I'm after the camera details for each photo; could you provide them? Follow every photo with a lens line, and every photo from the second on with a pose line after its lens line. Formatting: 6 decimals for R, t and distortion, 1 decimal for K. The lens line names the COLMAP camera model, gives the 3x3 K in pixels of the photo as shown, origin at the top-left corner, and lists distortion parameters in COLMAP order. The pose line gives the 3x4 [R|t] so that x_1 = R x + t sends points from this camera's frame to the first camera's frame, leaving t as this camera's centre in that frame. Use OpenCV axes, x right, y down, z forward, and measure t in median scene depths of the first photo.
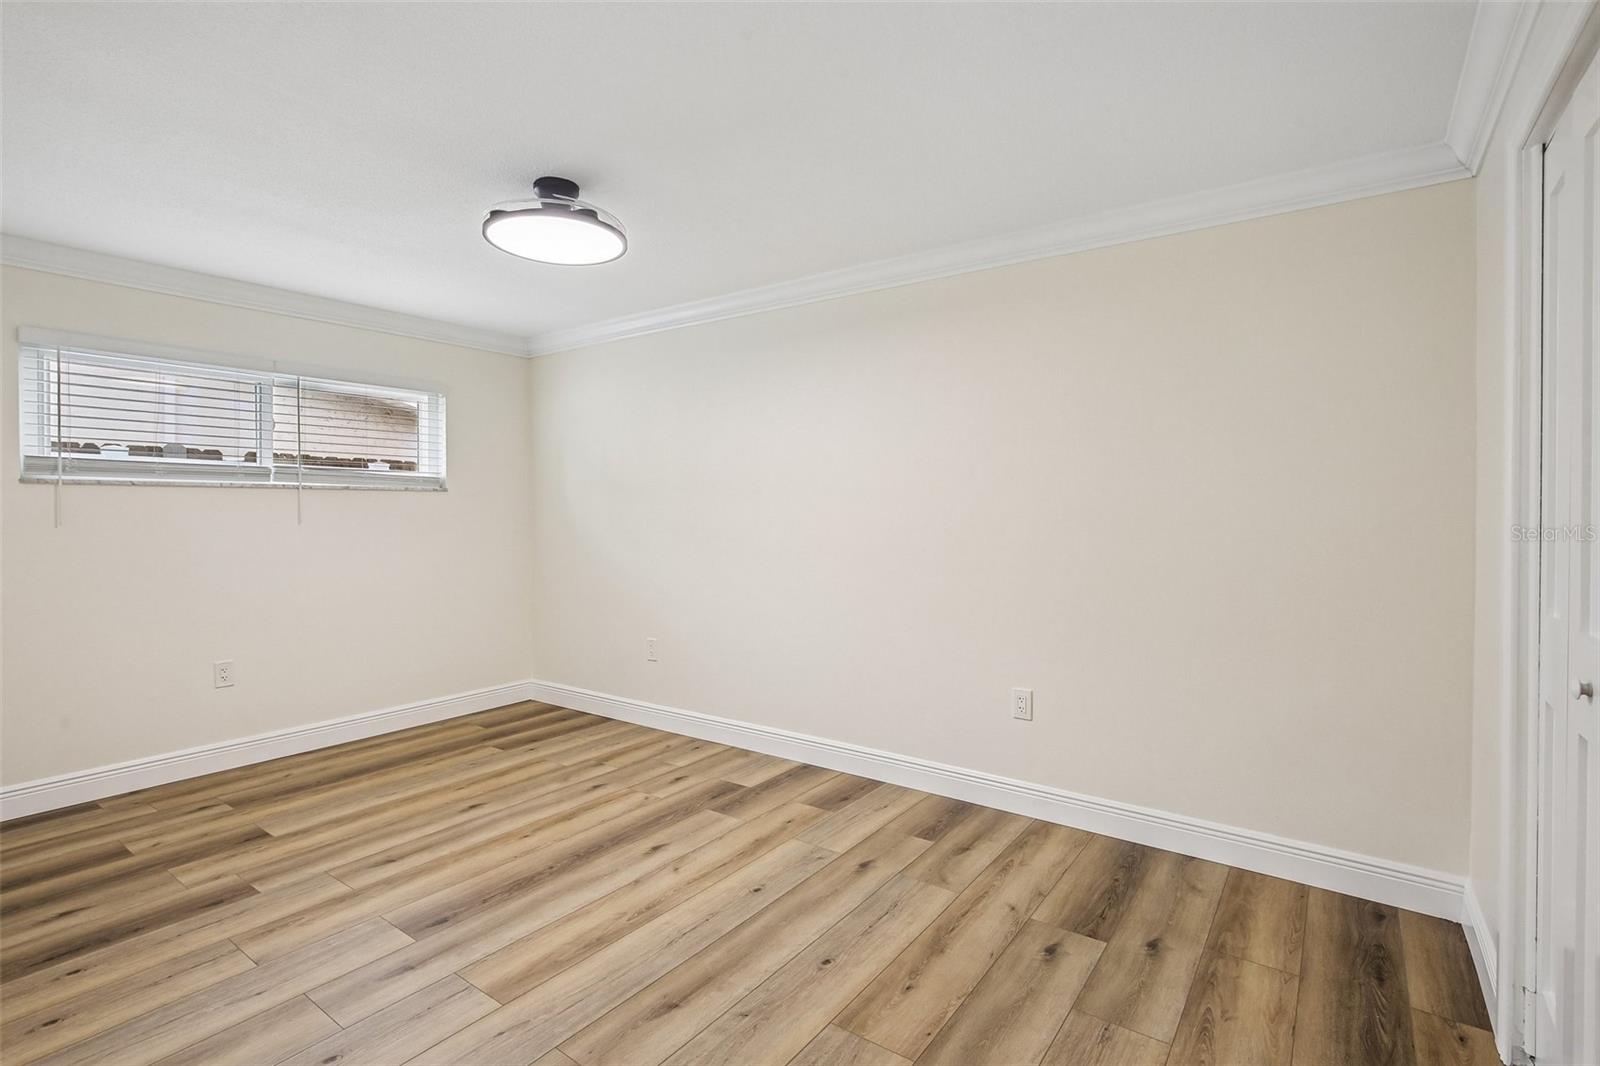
lens RADIAL K [[760.8, 0, 796.3], [0, 760.8, 530.3], [0, 0, 1]] dist [-0.010471, 0.000356]
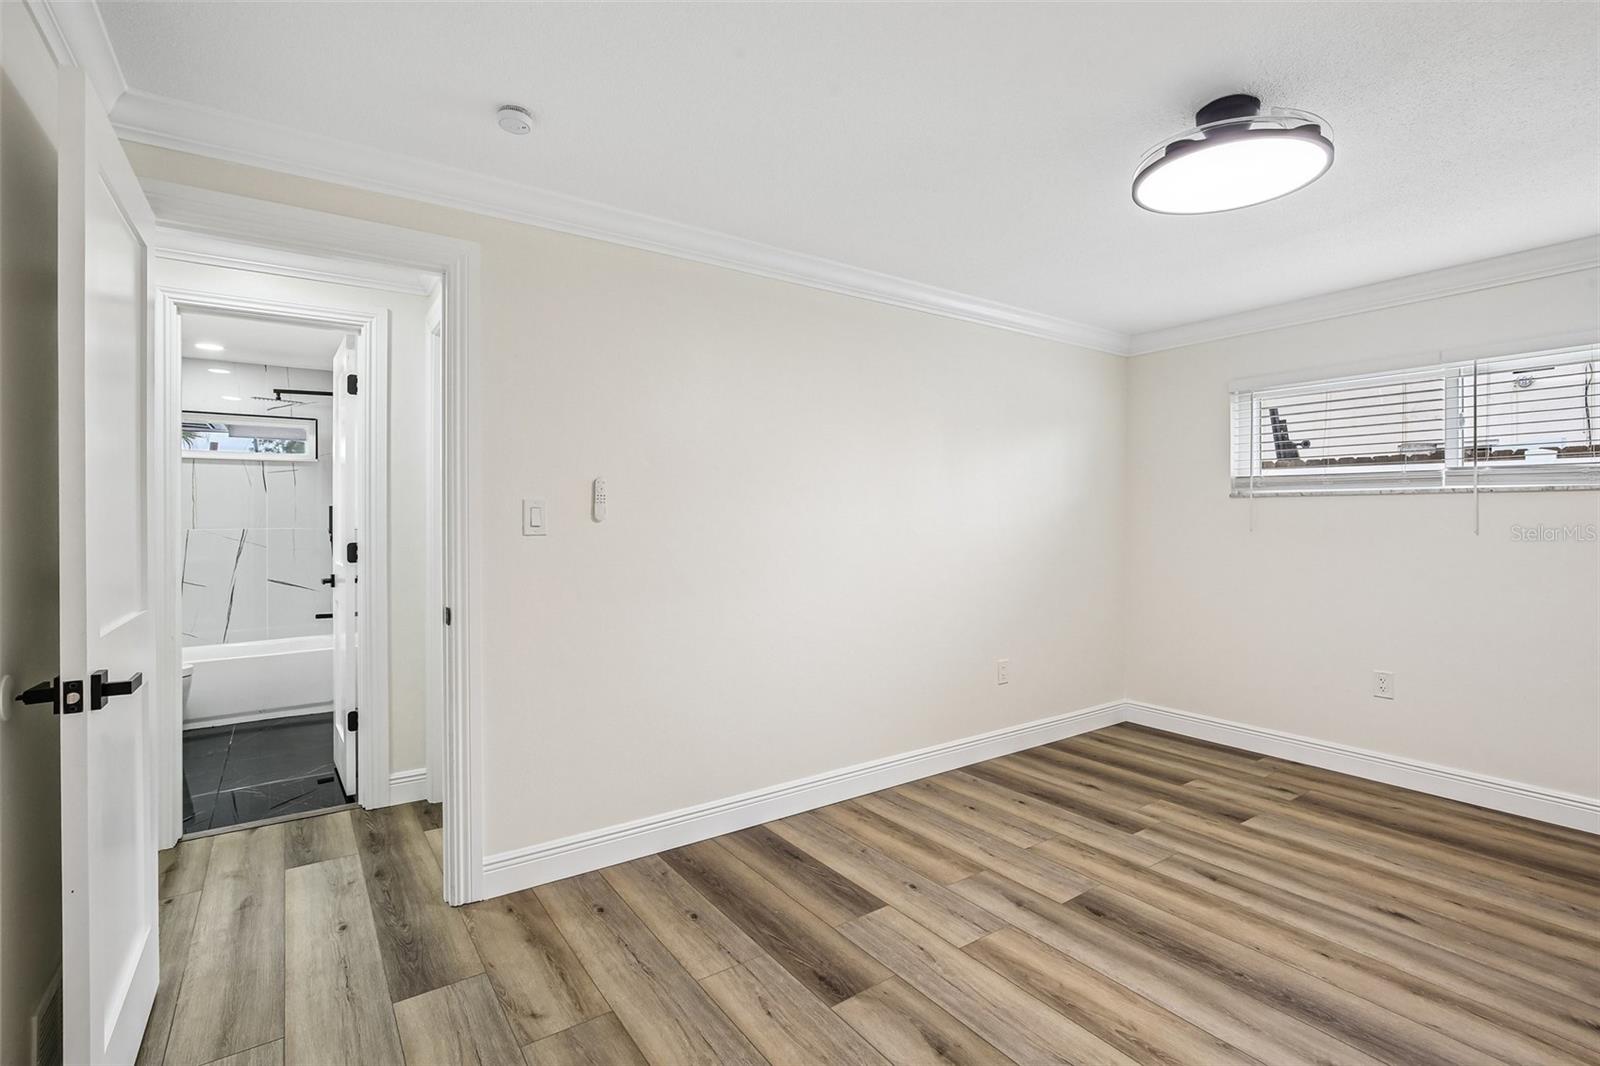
lens RADIAL K [[734.5, 0, 792.3], [0, 734.5, 526.6], [0, 0, 1]] dist [-0.005539, 0.000572]
pose [[-0.323506, 0.012145, -0.946148, 0.521032], [-0.023474, 0.999507, 0.020856, -0.022295], [0.945935, 0.028957, -0.323061, 0.771506]]
